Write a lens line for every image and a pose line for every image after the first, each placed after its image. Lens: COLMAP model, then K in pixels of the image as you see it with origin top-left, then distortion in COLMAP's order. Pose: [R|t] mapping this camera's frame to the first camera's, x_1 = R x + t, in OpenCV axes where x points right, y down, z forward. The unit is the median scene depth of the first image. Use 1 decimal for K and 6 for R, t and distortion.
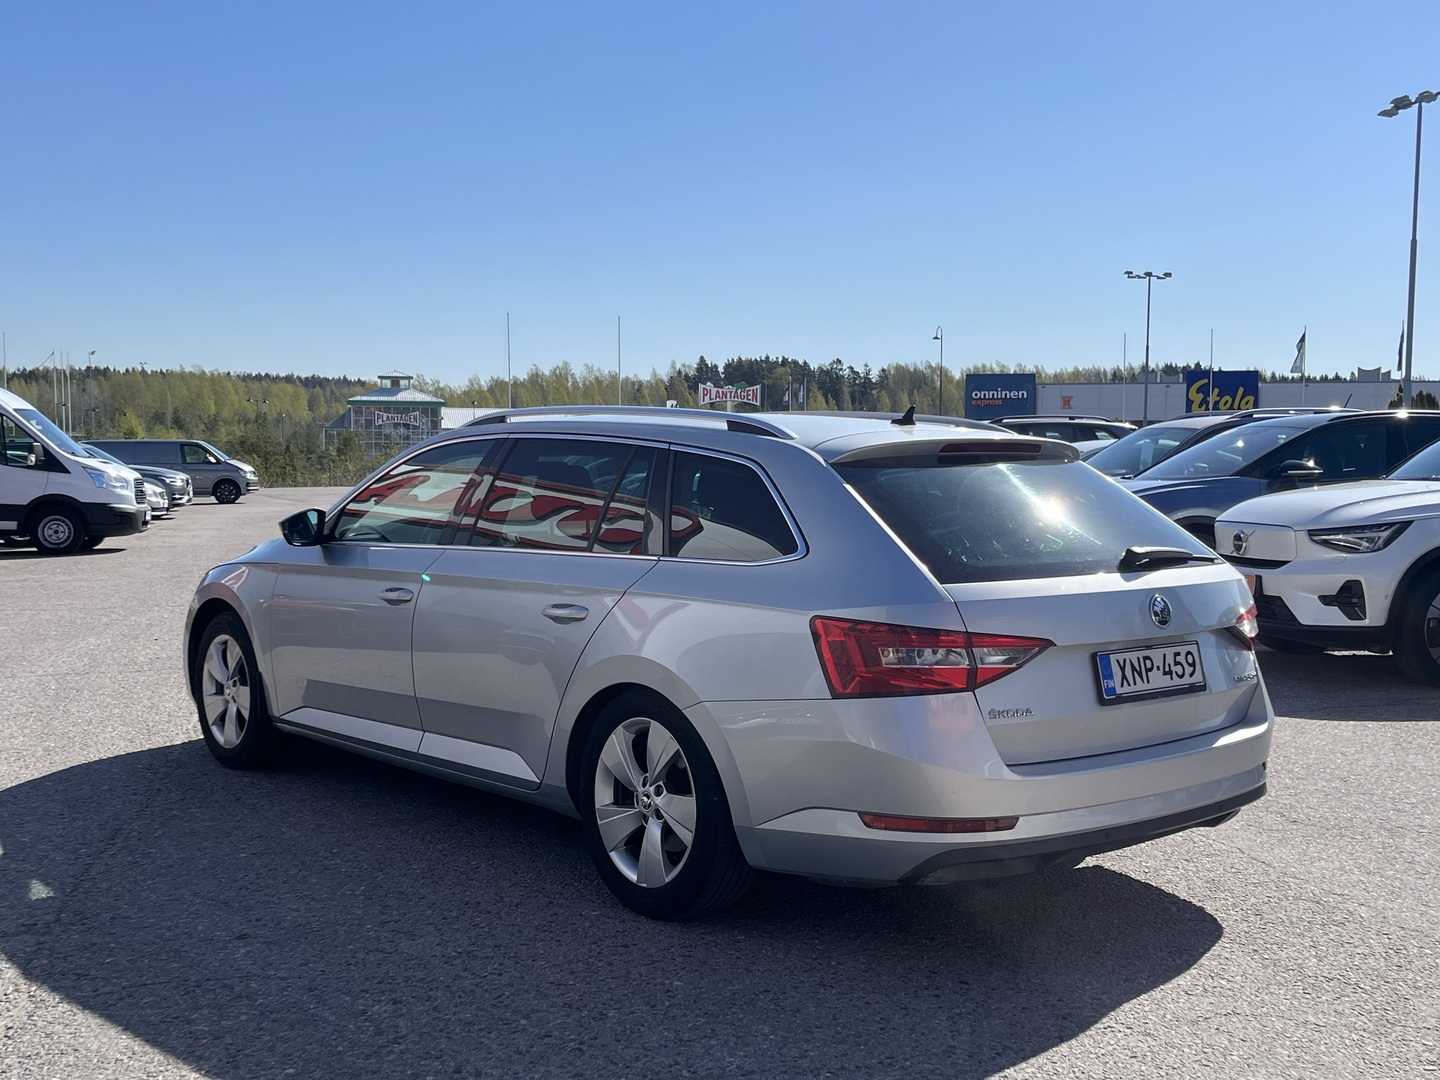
lens RADIAL K [[1616.8, 0, 720.0], [0, 1616.8, 540.0], [0, 0, 1]] dist [0.014421, -0.018940]
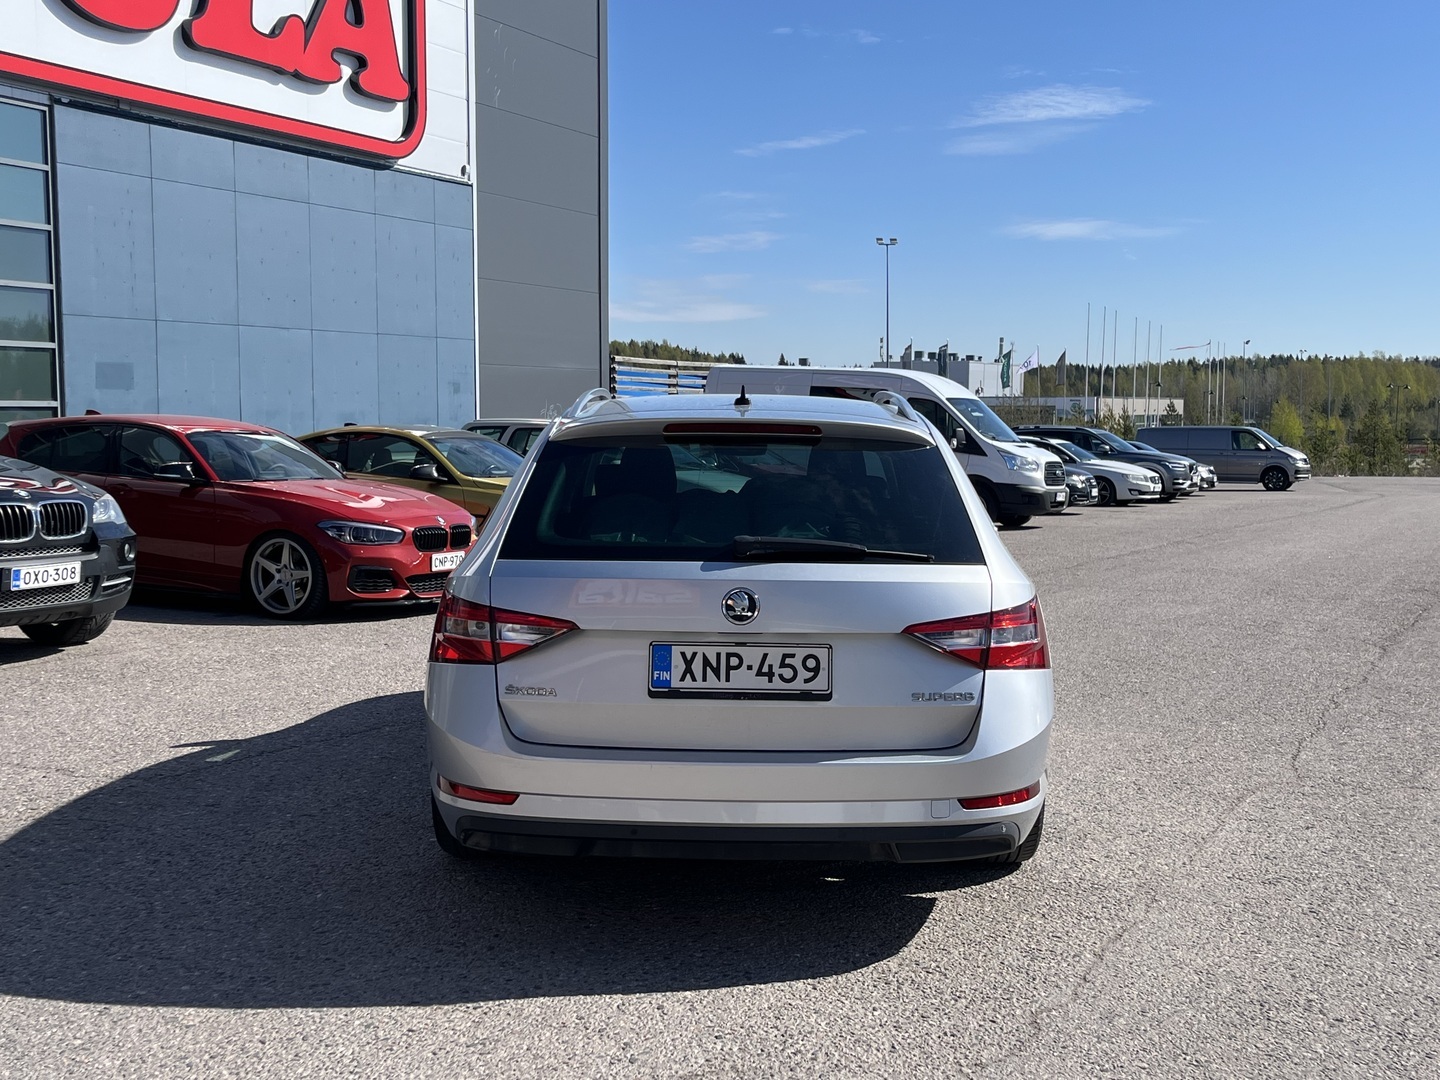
lens RADIAL K [[1616.8, 0, 720.0], [0, 1616.8, 540.0], [0, 0, 1]] dist [0.014421, -0.018940]
pose [[0.756756, 0.049324, -0.651834, 0.832416], [-0.044364, 0.998725, 0.024068, -0.013632], [0.652190, 0.010705, 0.757980, 0.290617]]
